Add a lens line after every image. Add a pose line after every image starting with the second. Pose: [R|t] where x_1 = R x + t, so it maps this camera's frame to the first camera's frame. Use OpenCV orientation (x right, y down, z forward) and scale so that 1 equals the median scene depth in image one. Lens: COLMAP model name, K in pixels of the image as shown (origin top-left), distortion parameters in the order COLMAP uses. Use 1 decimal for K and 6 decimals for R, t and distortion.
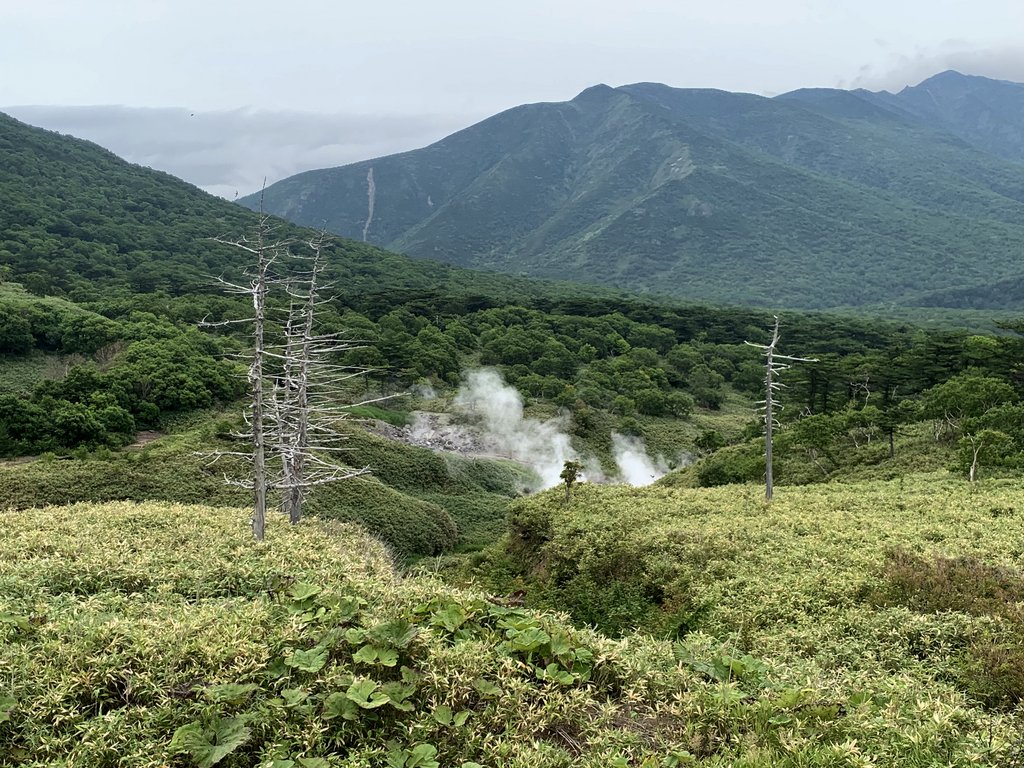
lens RADIAL K [[1249.4, 0, 512.0], [0, 1249.4, 384.0], [0, 0, 1]] dist [0.226015, -0.744647]
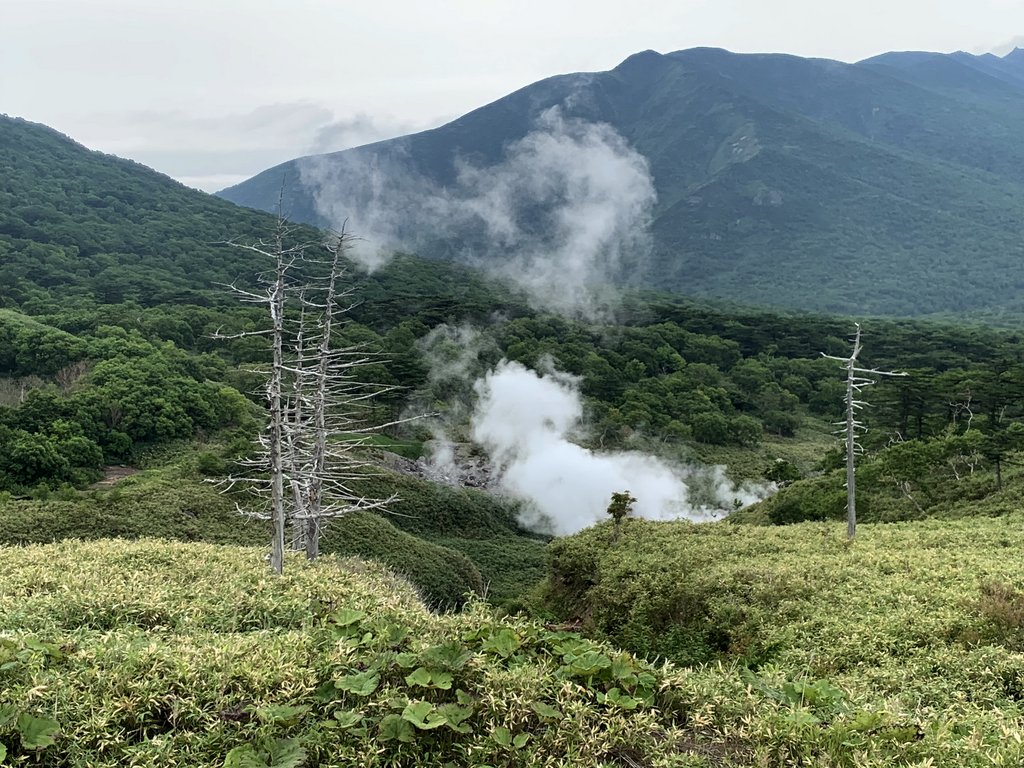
lens RADIAL K [[1493.3, 0, 512.0], [0, 1493.3, 384.0], [0, 0, 1]] dist [0.228931, -0.753560]
pose [[0.999744, -0.007414, -0.021370, -0.001526], [0.007067, 0.999843, -0.016276, 0.000860], [0.021488, 0.016121, 0.999639, -0.011368]]
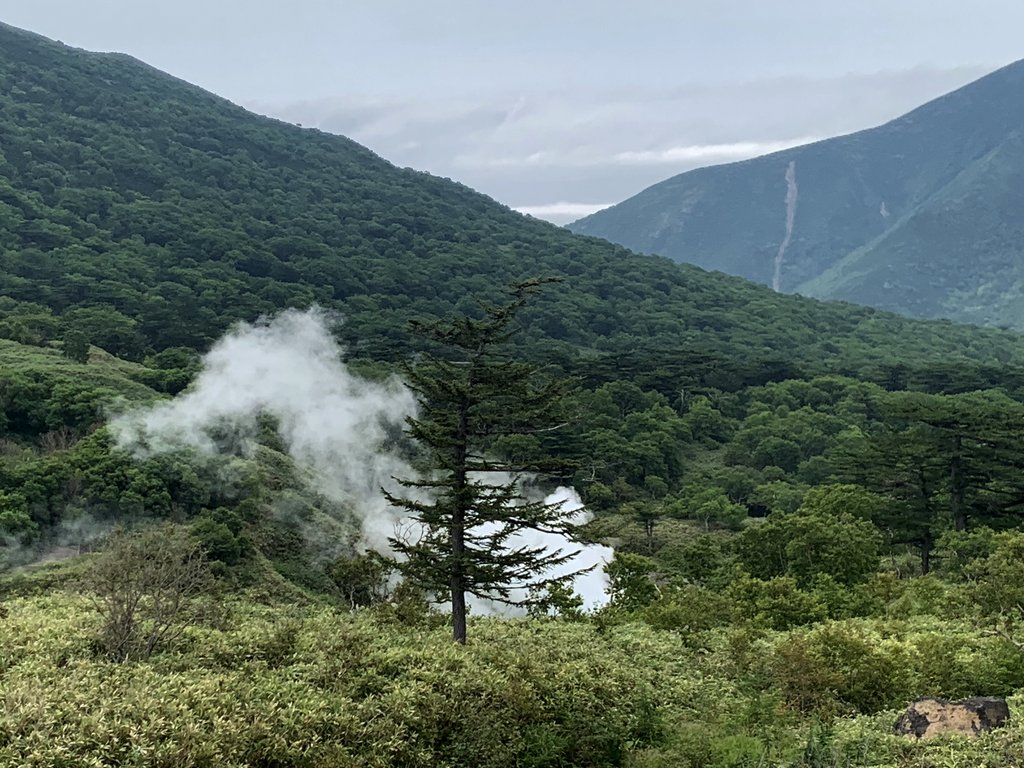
lens RADIAL K [[1973.7, 0, 512.0], [0, 1973.7, 384.0], [0, 0, 1]] dist [0.198101, -0.035359]
pose [[0.964122, 0.006454, -0.265382, 0.299083], [-0.021803, 0.998252, -0.054933, 0.001696], [0.264563, 0.058748, 0.962577, -0.041933]]
